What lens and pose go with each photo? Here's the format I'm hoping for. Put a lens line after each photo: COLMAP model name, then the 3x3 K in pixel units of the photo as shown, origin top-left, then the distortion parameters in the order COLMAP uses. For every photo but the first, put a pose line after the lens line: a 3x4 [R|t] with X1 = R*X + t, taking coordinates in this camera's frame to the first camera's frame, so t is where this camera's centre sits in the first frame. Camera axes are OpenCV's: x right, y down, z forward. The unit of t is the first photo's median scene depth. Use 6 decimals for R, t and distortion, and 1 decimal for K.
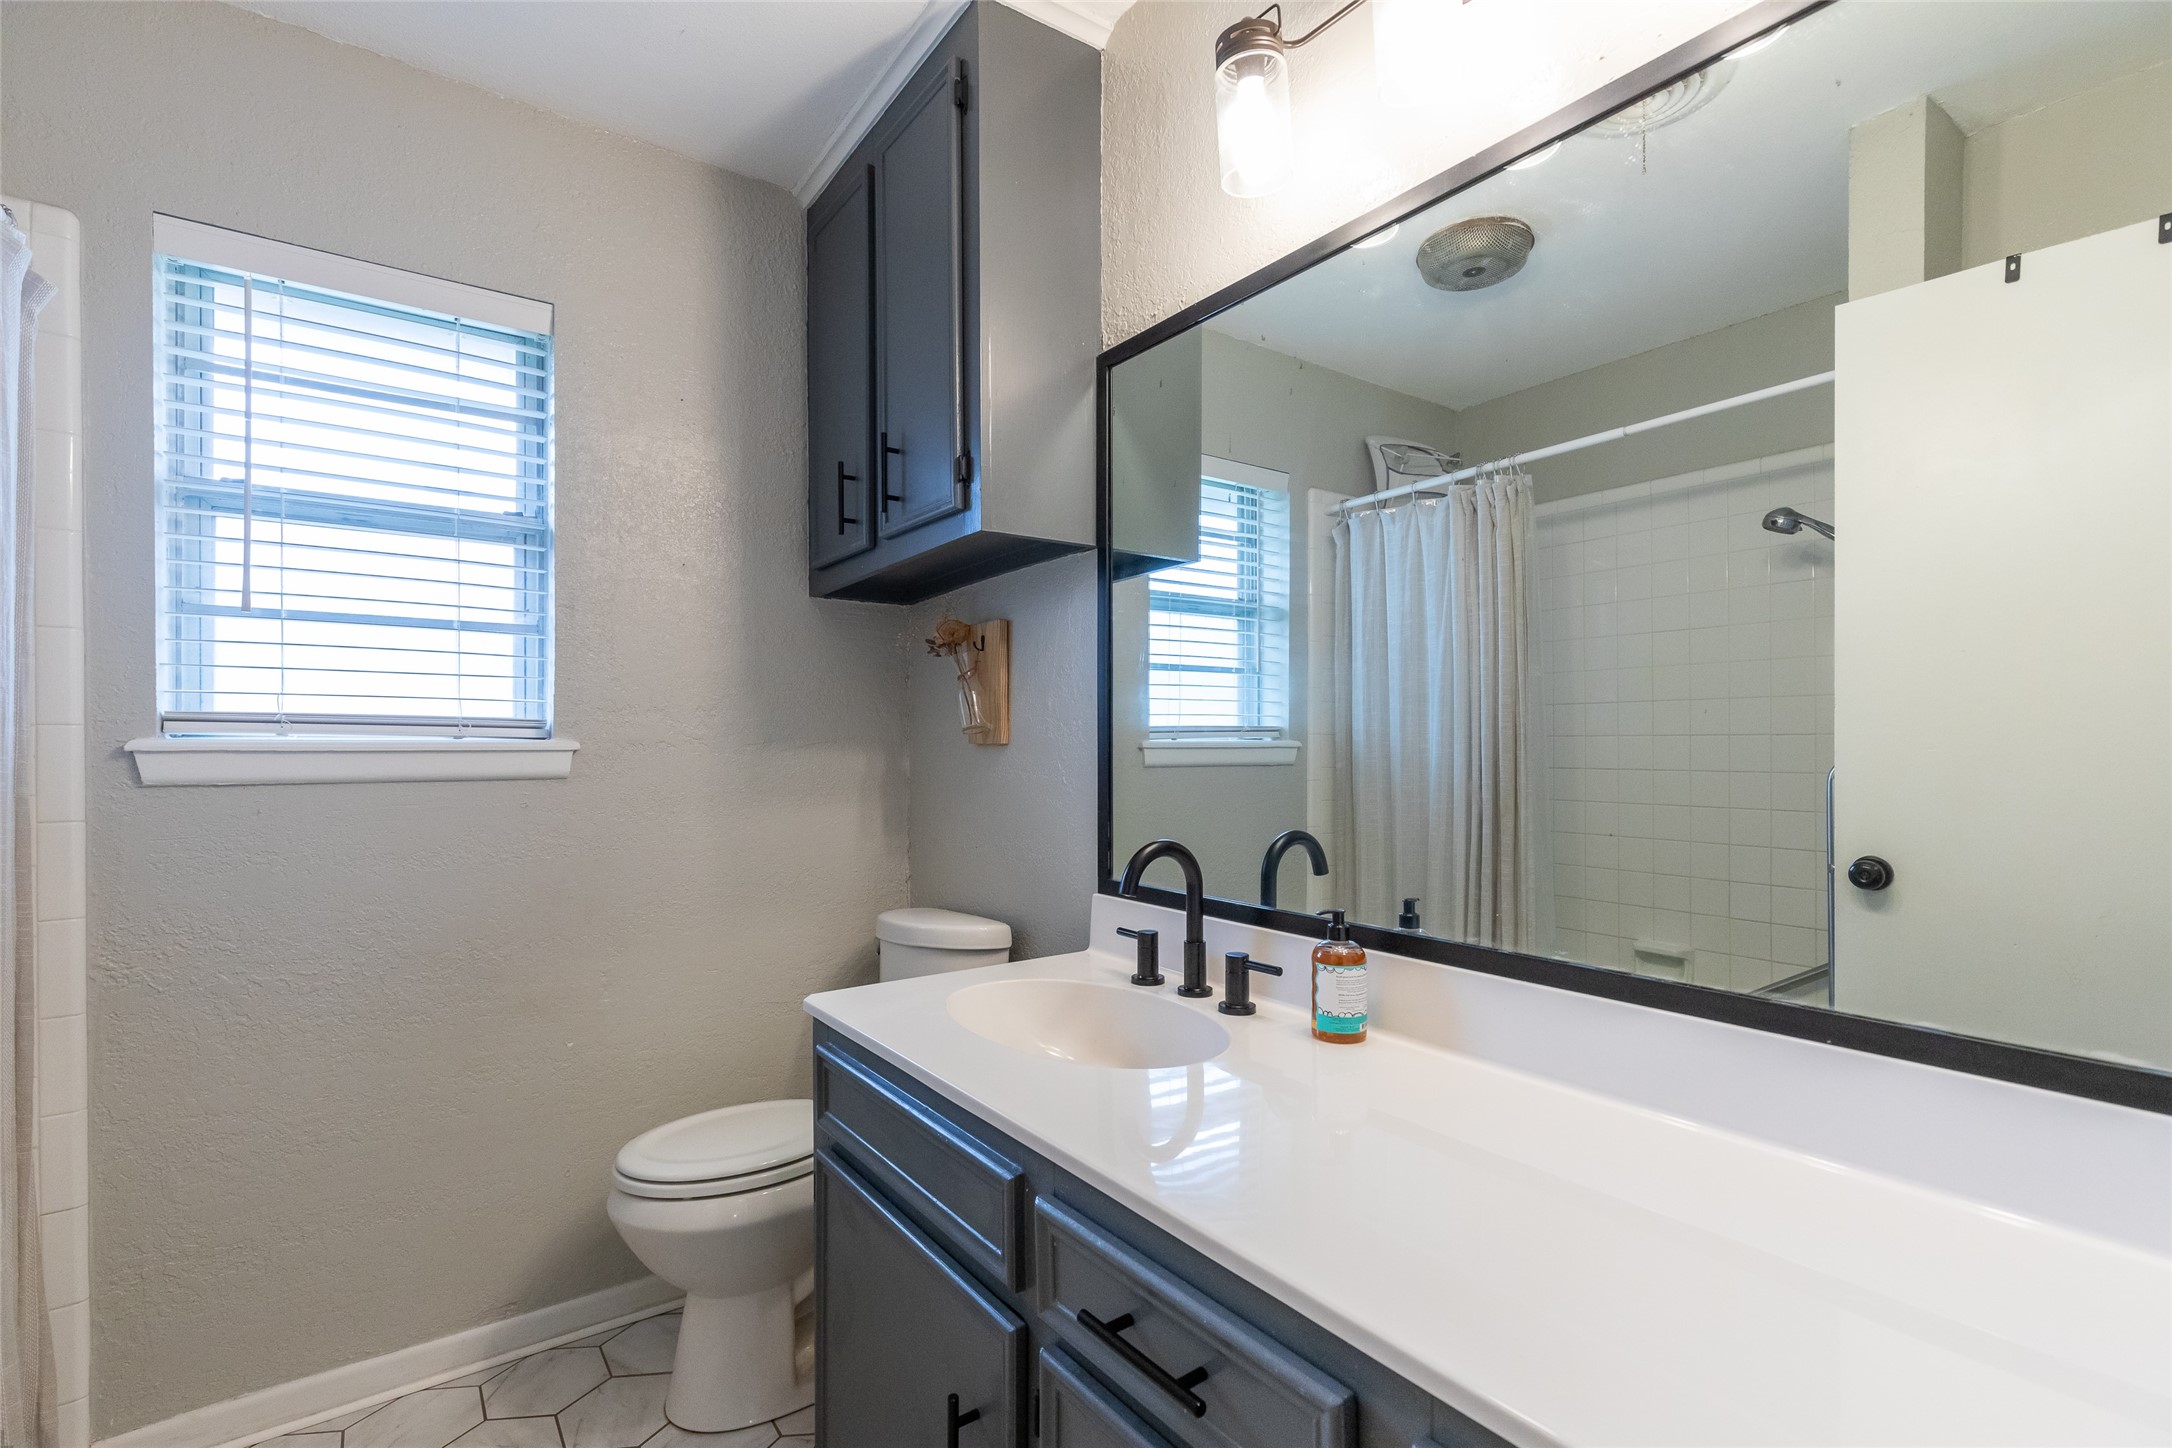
lens RADIAL K [[973.7, 0, 1080.5], [0, 973.7, 732.2], [0, 0, 1]] dist [0.003577, 0.000308]
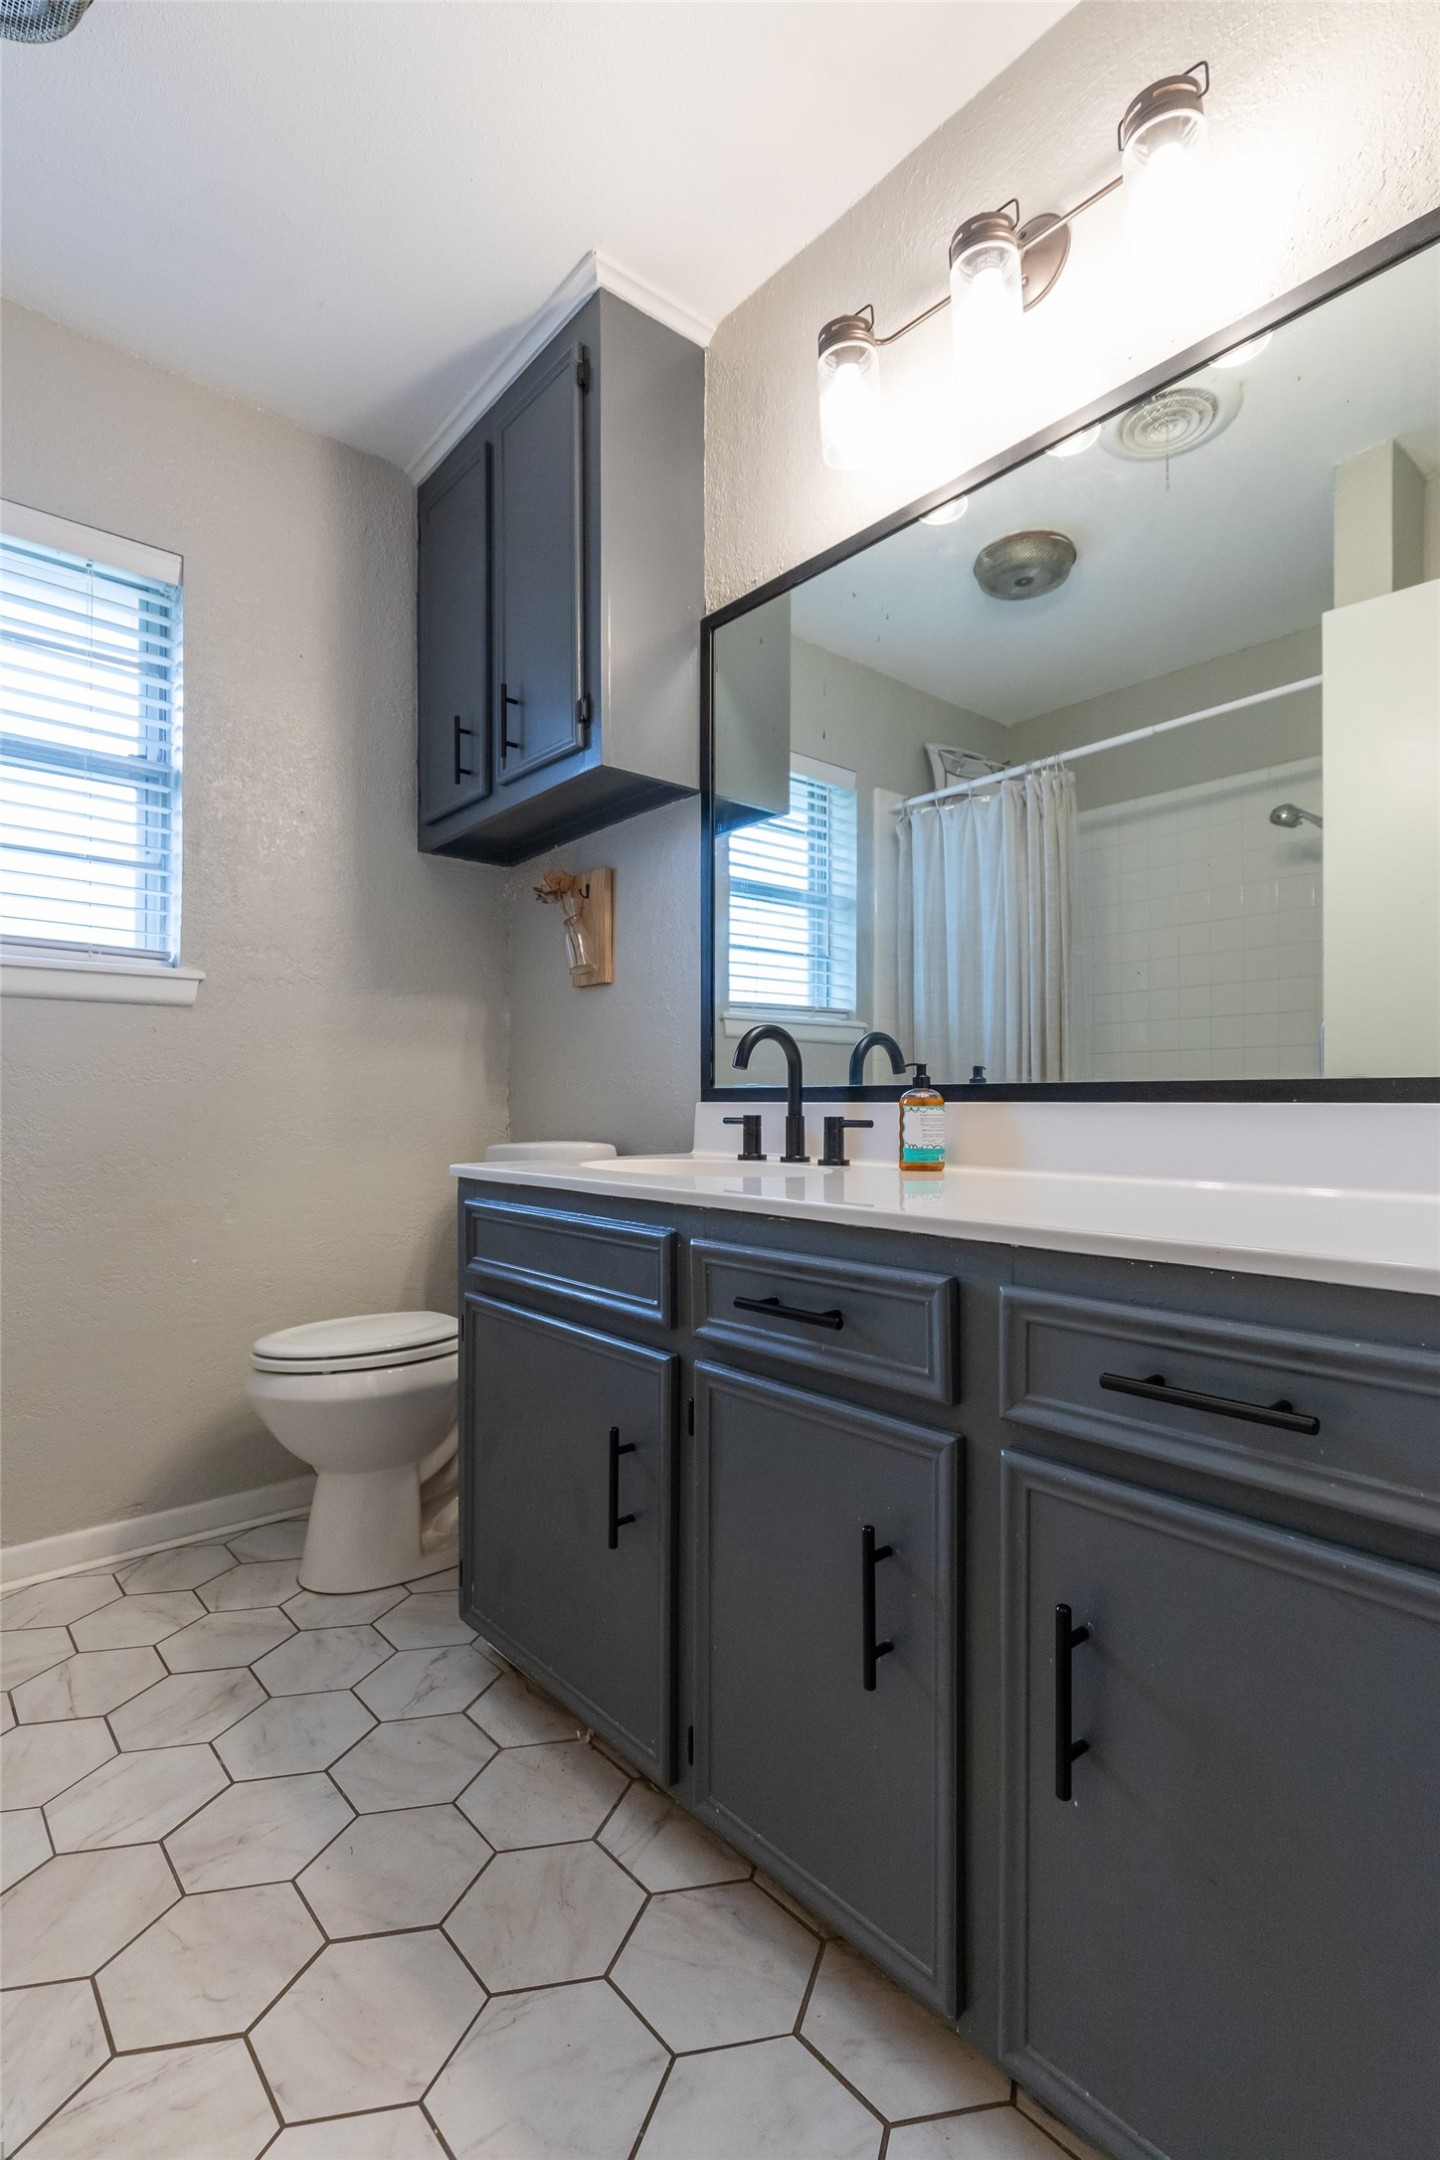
lens RADIAL K [[990.5, 0, 720.0], [0, 990.5, 1080.0], [0, 0, 1]] dist [-0.001071, -0.000585]
pose [[0.995759, 0.001400, 0.091986, -0.056018], [-0.000933, 0.999986, -0.005120, 0.127163], [-0.091992, 0.005012, 0.995747, -0.111814]]
